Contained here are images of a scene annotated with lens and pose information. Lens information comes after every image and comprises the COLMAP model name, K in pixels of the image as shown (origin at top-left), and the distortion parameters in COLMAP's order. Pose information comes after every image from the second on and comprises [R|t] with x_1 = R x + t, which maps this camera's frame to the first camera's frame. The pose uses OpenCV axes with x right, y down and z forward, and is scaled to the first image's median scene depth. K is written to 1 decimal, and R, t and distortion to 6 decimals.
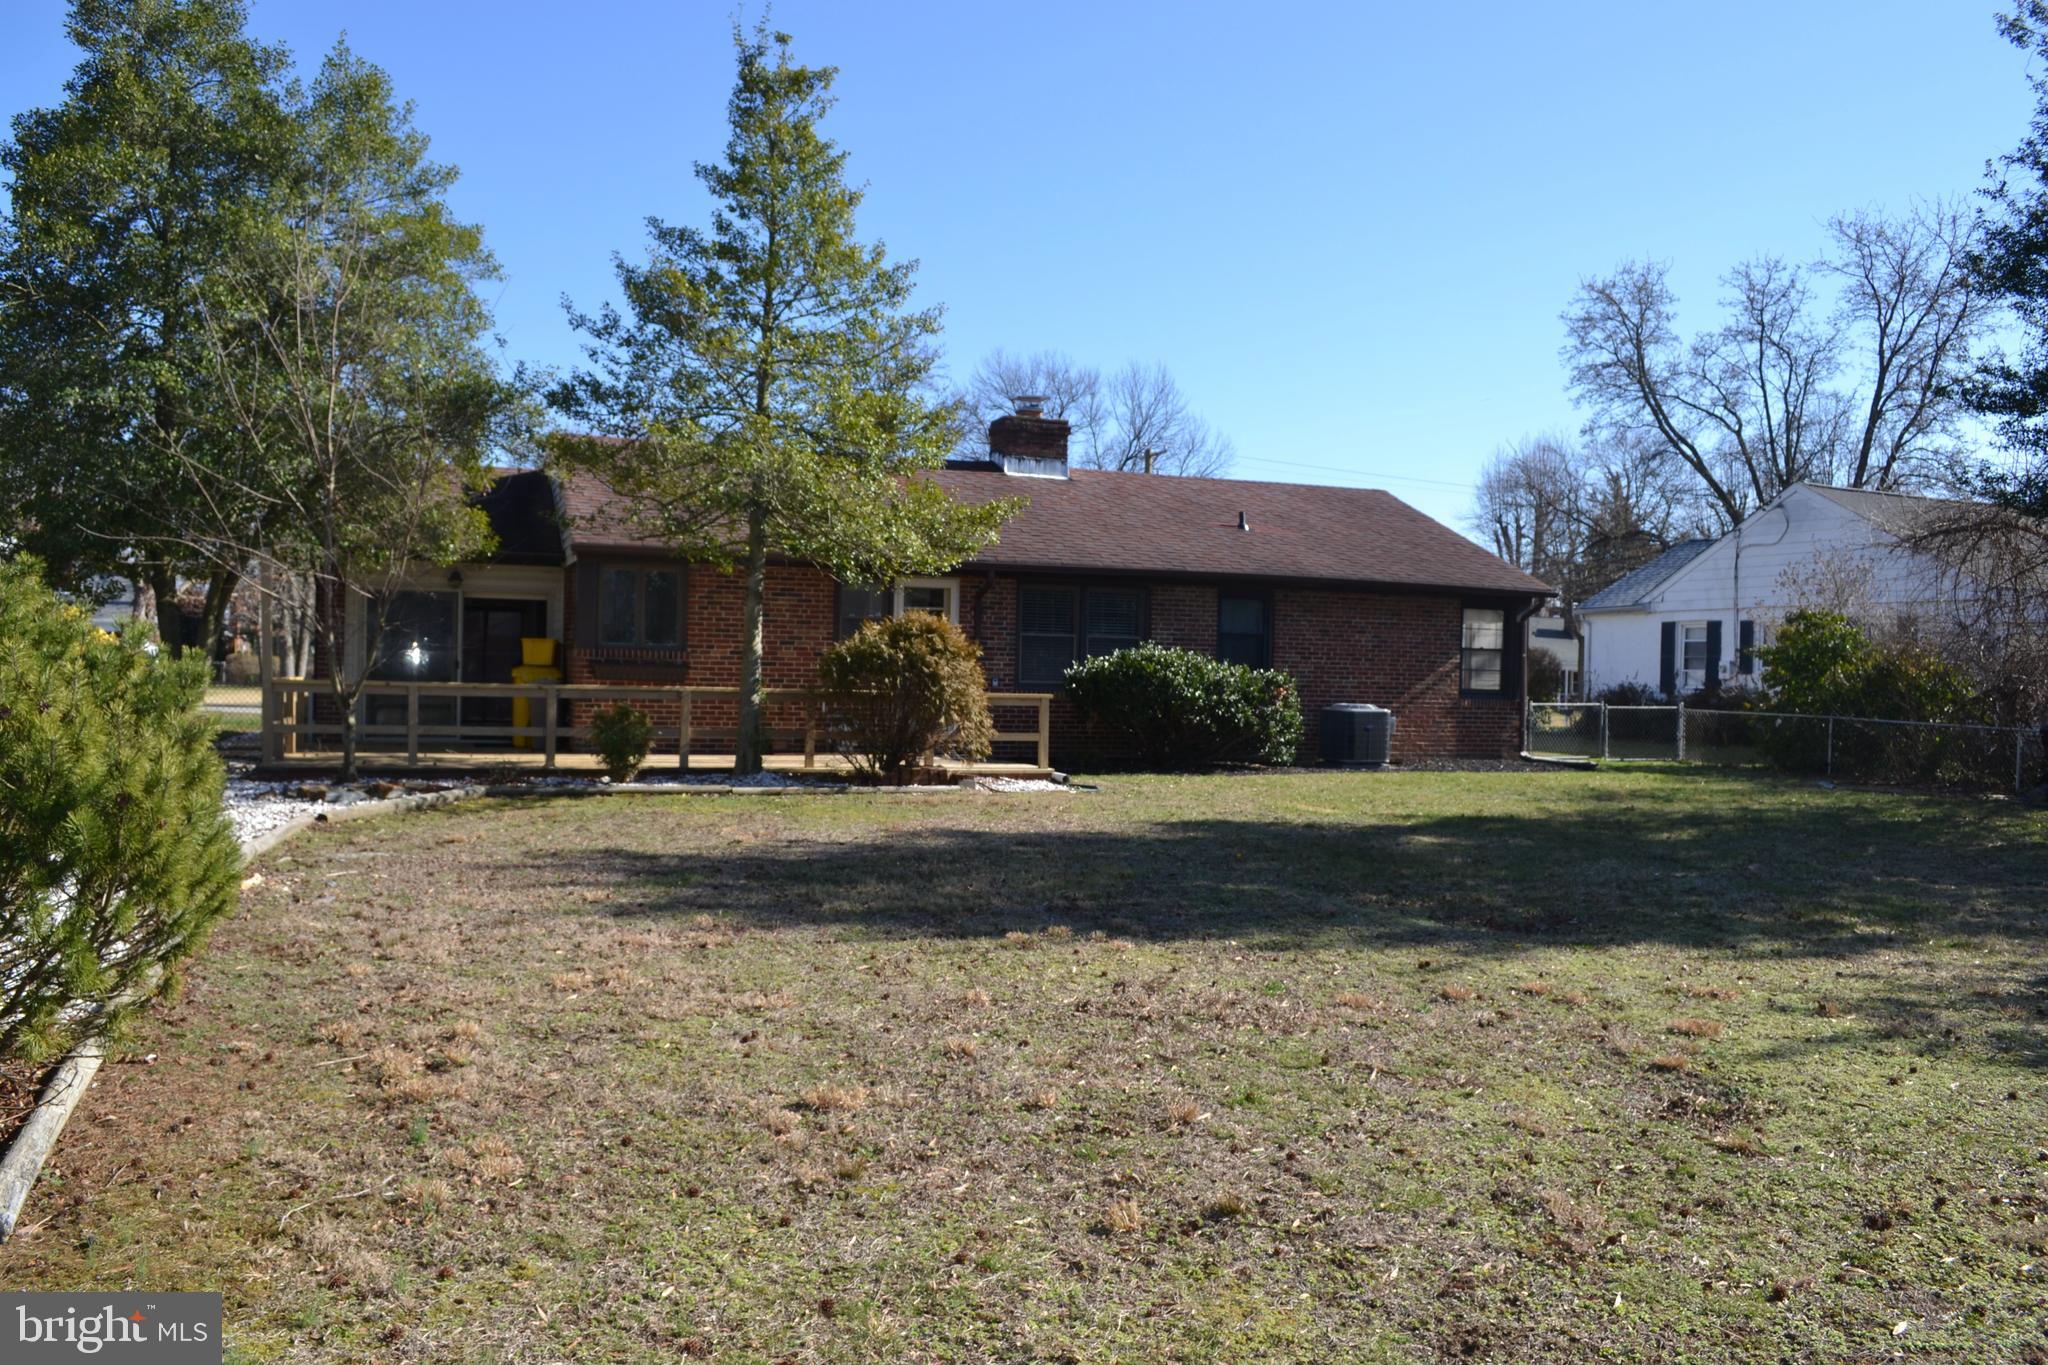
lens RADIAL K [[1632.2, 0, 1024.0], [0, 1632.2, 682.5], [0, 0, 1]] dist [-0.083565, 0.007857]
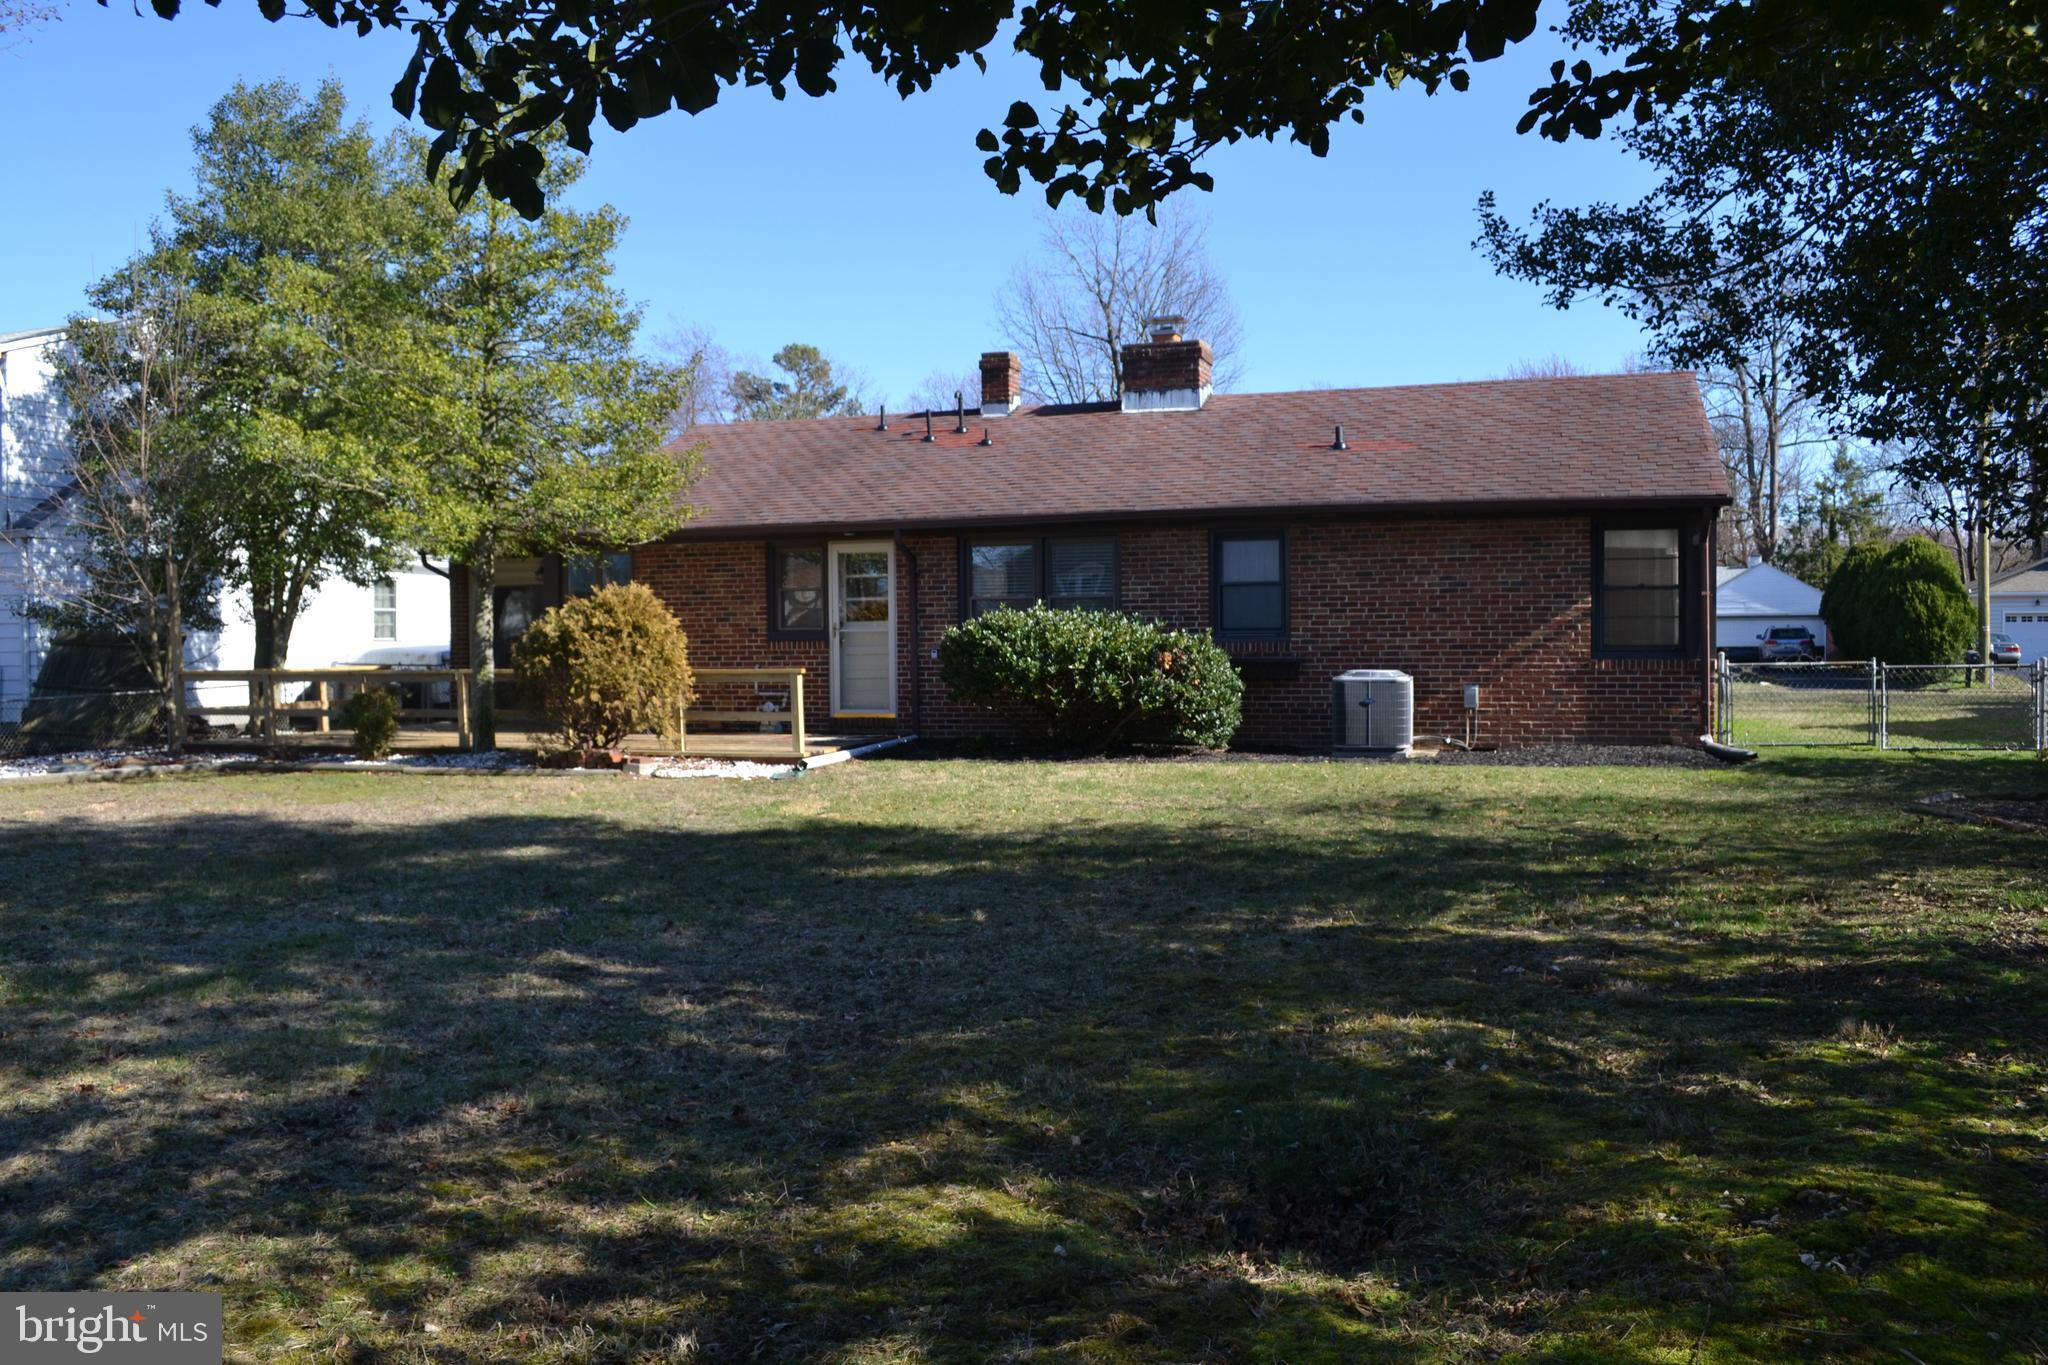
lens RADIAL K [[1632.2, 0, 1024.0], [0, 1632.2, 682.5], [0, 0, 1]] dist [-0.083565, 0.007857]
pose [[0.784030, -0.014604, -0.620552, 0.562596], [0.023146, 0.999716, 0.005717, 0.011220], [0.620292, -0.018846, 0.784145, 0.331952]]
